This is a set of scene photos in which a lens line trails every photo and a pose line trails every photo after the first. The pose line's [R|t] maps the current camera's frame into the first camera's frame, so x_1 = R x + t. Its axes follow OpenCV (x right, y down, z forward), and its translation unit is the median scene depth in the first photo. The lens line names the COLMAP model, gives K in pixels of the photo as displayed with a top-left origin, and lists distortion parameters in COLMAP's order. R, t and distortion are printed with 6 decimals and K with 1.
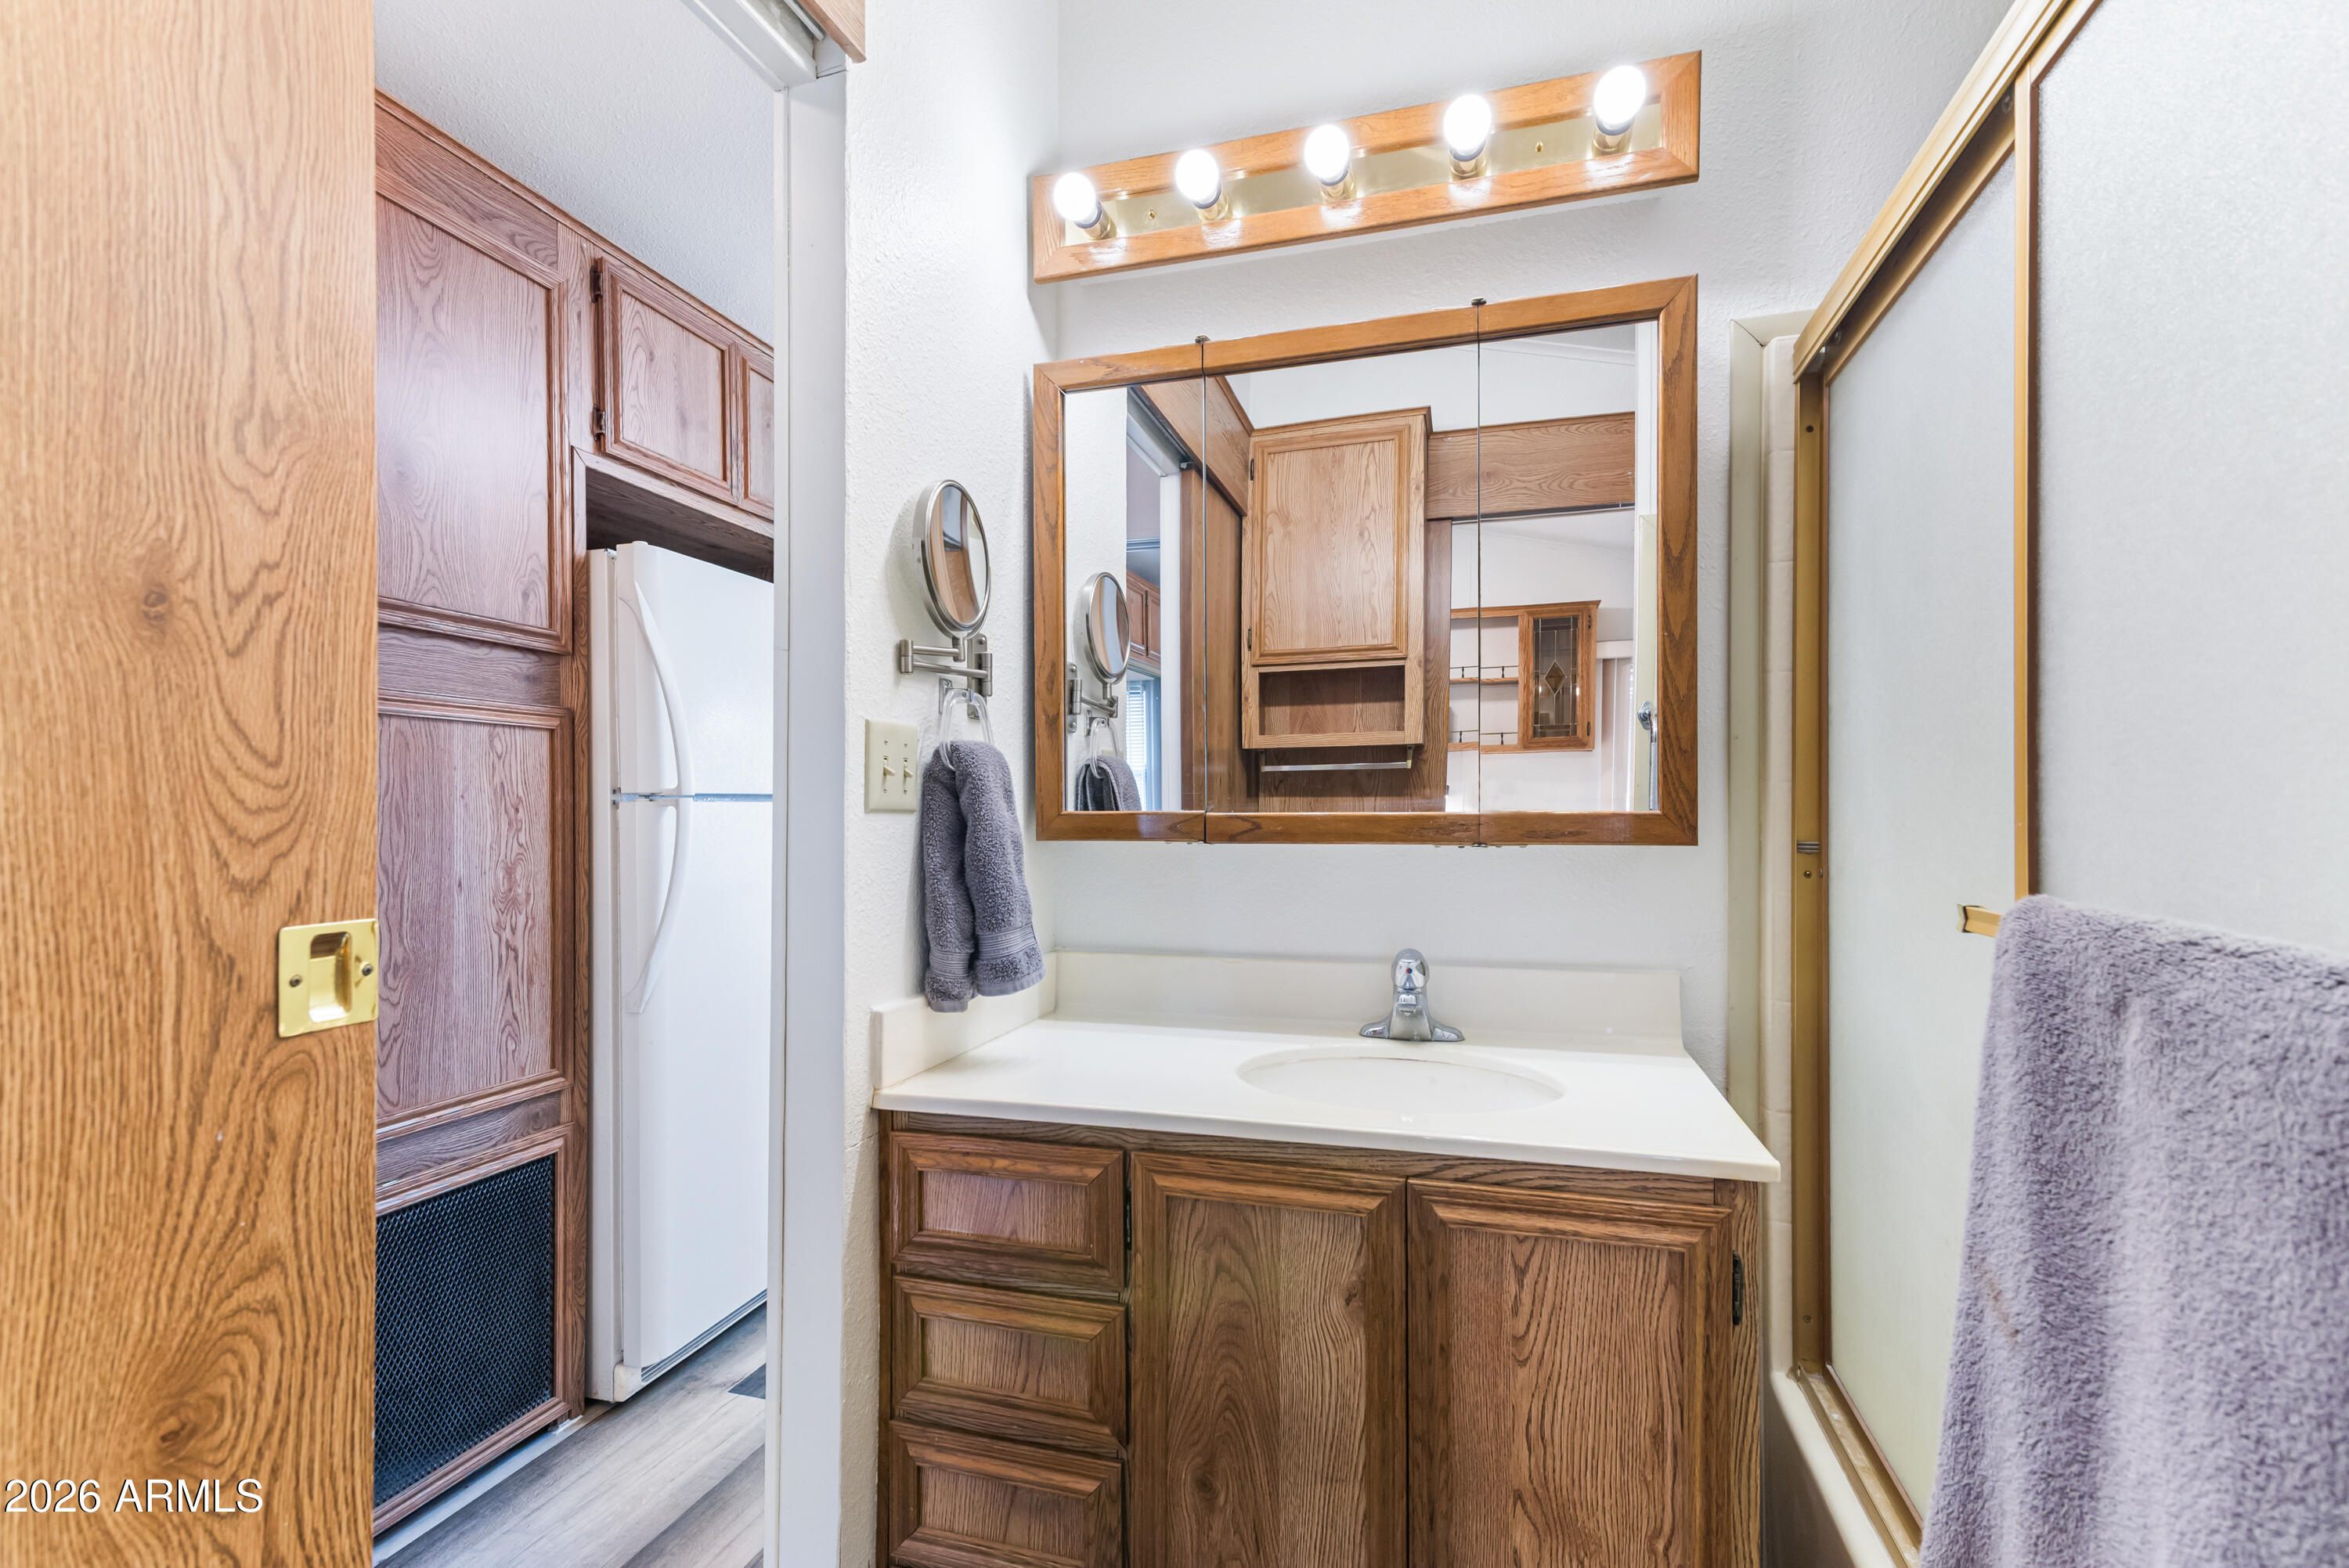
lens RADIAL K [[1067.2, 0, 1174.4], [0, 1067.2, 795.1], [0, 0, 1]] dist [0.001825, 0.000070]
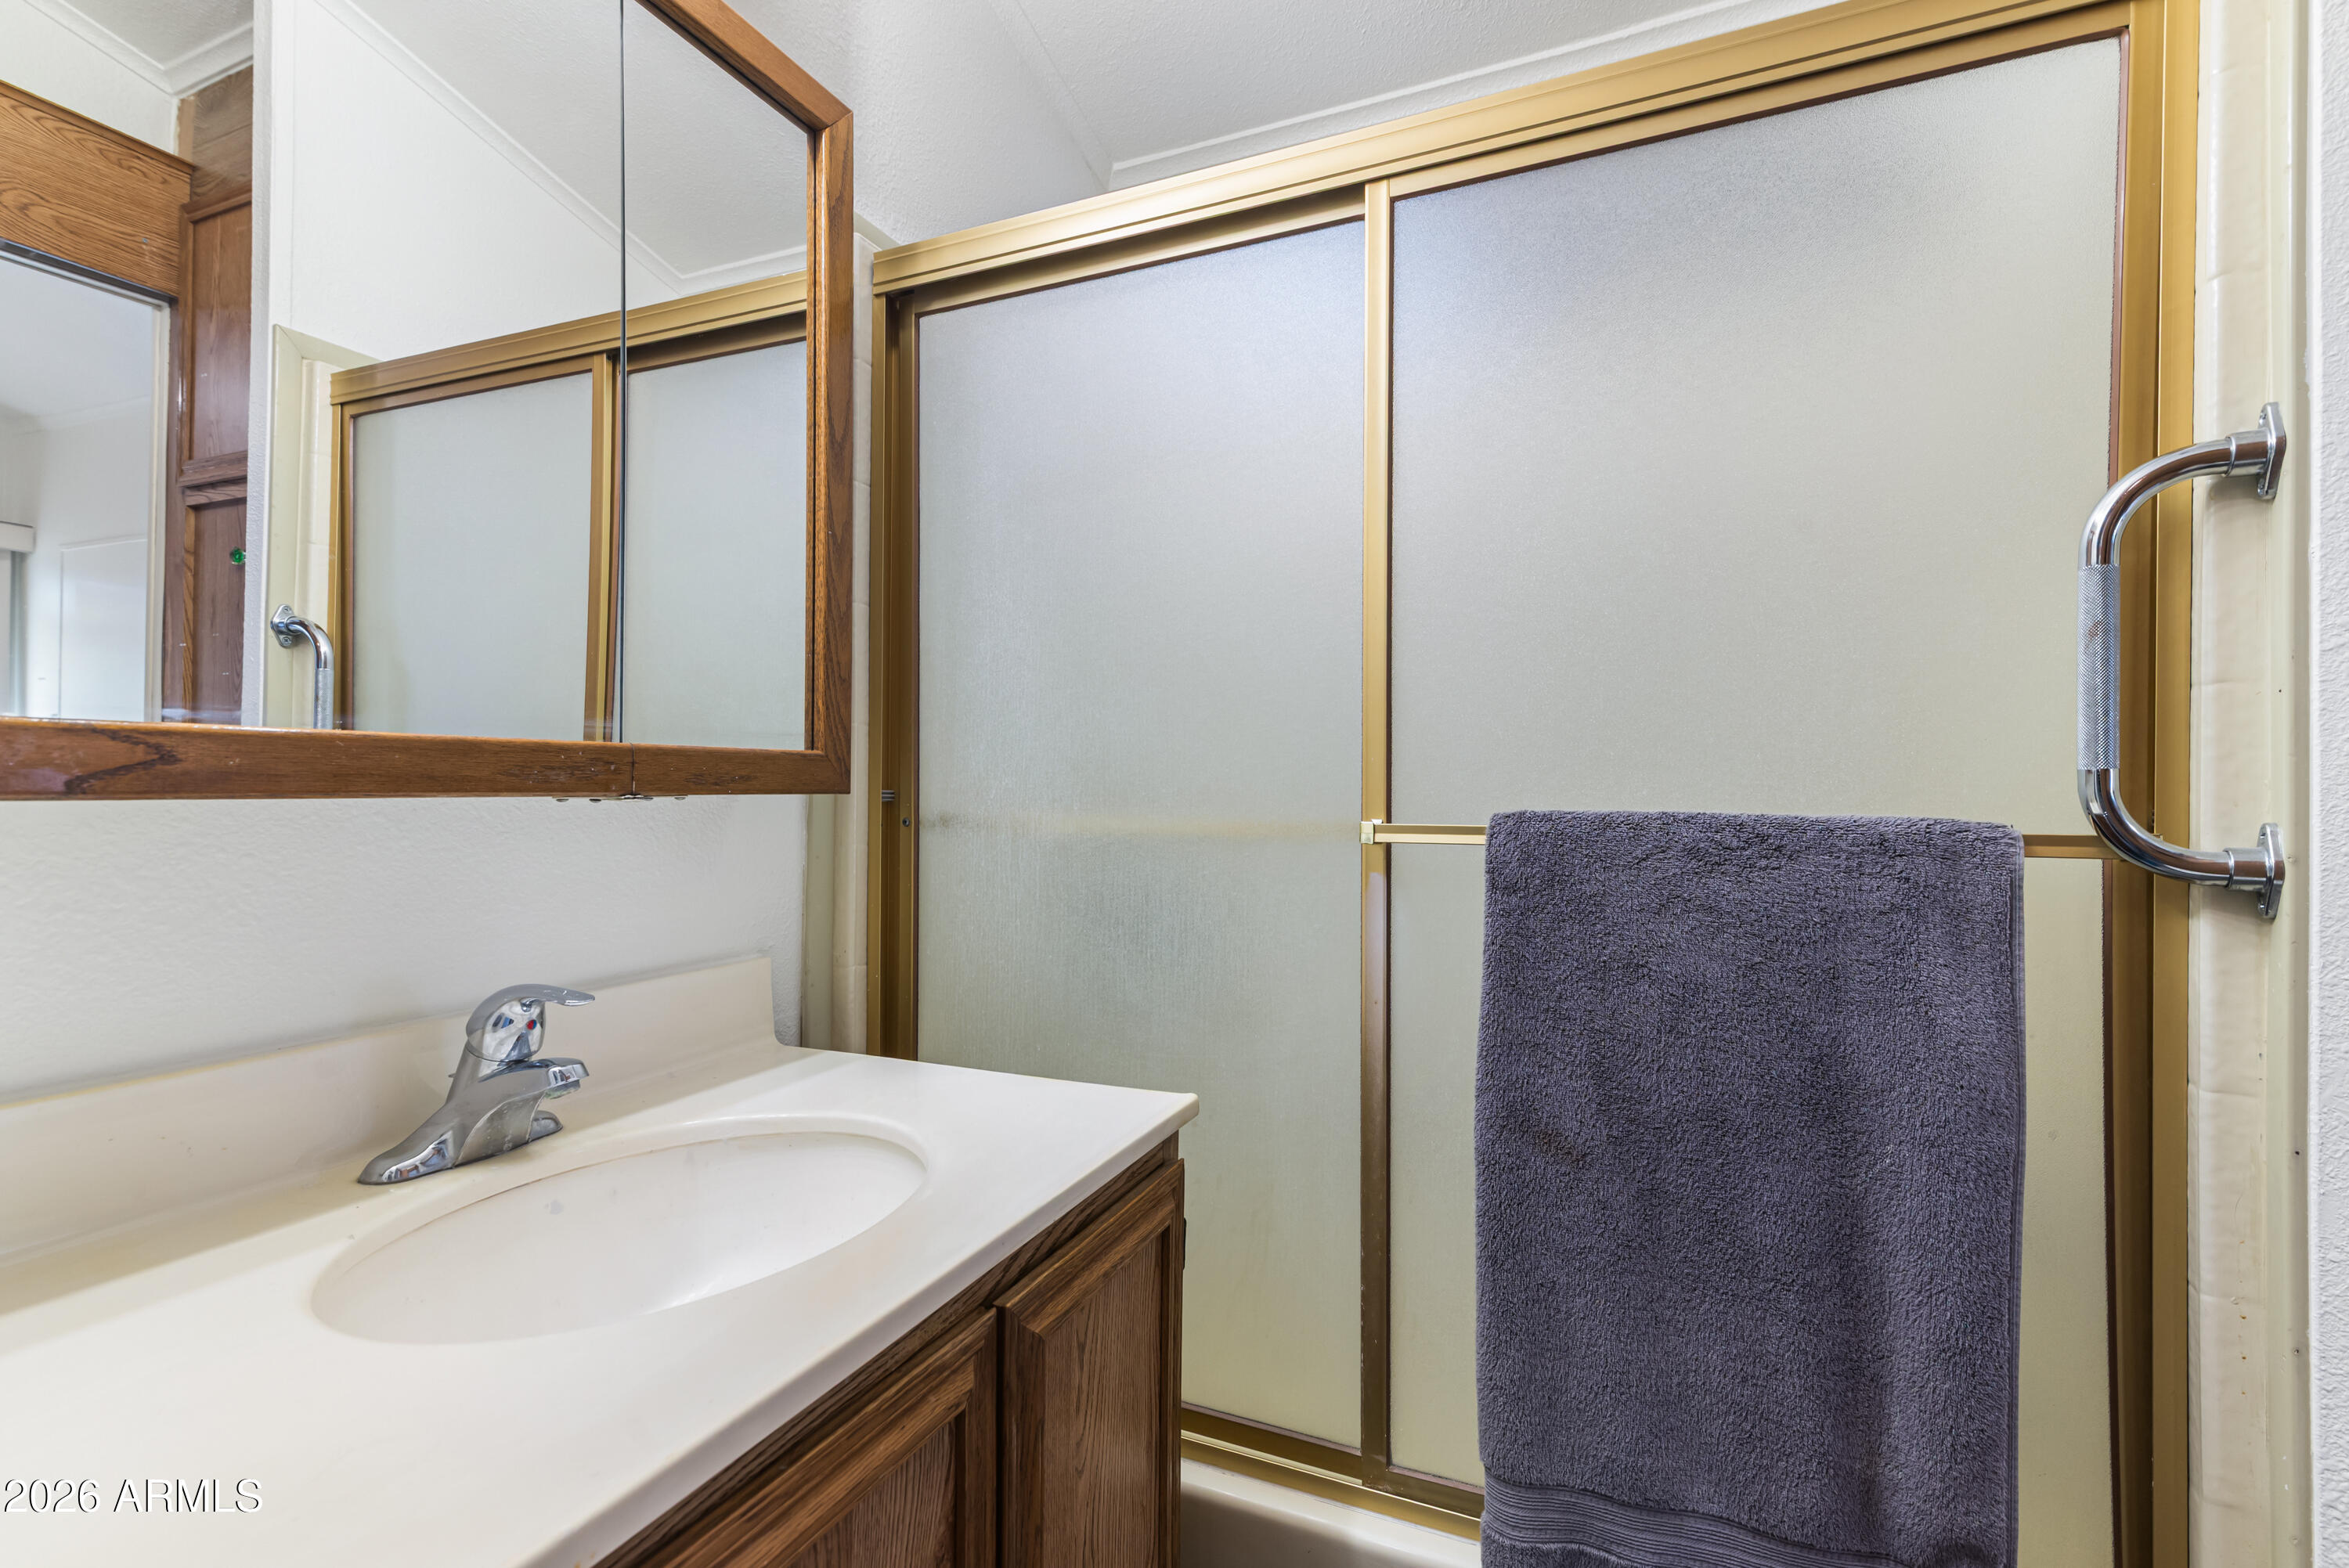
lens RADIAL K [[1067.2, 0, 1178.2], [0, 1067.2, 791.0], [0, 0, 1]] dist [0.001825, 0.000070]
pose [[0.113140, 0.003932, 0.993571, -0.306158], [-0.011832, 0.999927, -0.002610, 0.042924], [-0.993509, -0.011461, 0.113178, 0.635077]]
